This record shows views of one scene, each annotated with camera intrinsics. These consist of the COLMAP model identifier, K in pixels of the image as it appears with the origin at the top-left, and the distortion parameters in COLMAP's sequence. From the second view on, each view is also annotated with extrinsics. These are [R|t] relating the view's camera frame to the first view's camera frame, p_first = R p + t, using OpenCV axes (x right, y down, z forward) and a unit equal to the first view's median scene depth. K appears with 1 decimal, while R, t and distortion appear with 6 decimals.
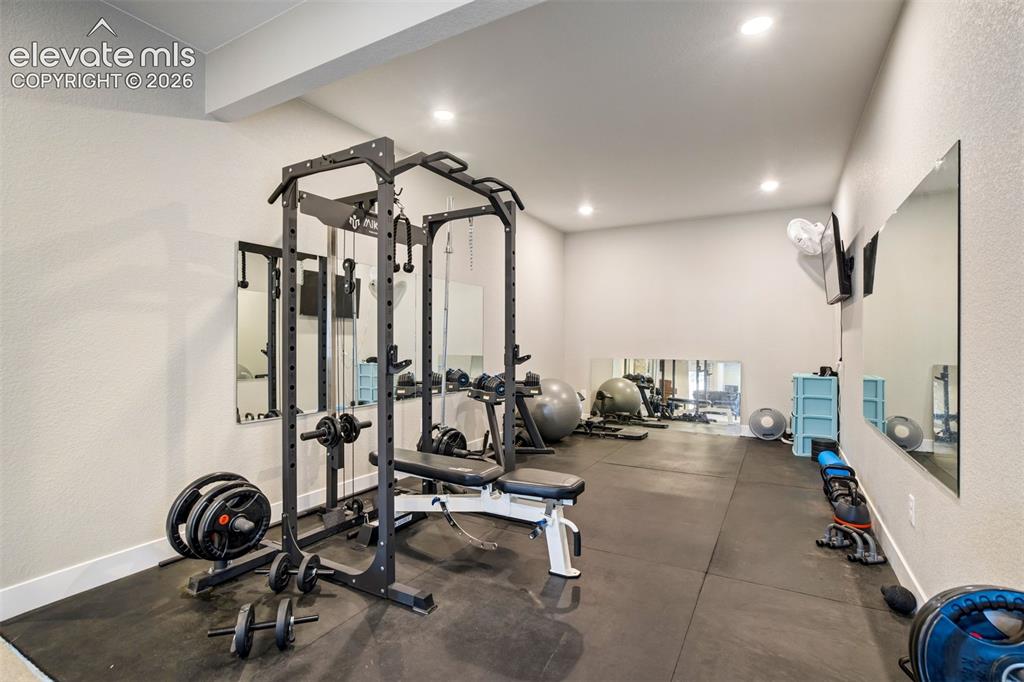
lens RADIAL K [[480.6, 0, 512.0], [0, 480.6, 341.0], [0, 0, 1]] dist [-0.012867, -0.000844]
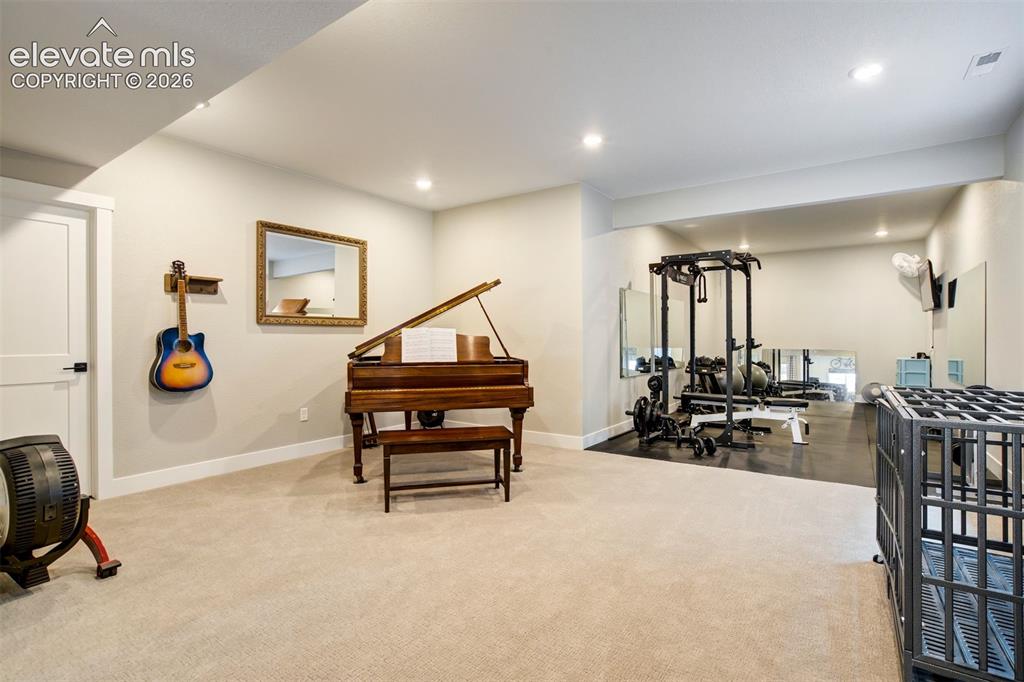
lens RADIAL K [[480.6, 0, 512.0], [0, 480.6, 341.0], [0, 0, 1]] dist [-0.012867, -0.000844]
pose [[0.993951, -0.006220, -0.109650, -0.538000], [0.007057, 0.999949, 0.007247, -0.002517], [0.109599, -0.007977, 0.993944, -0.737023]]
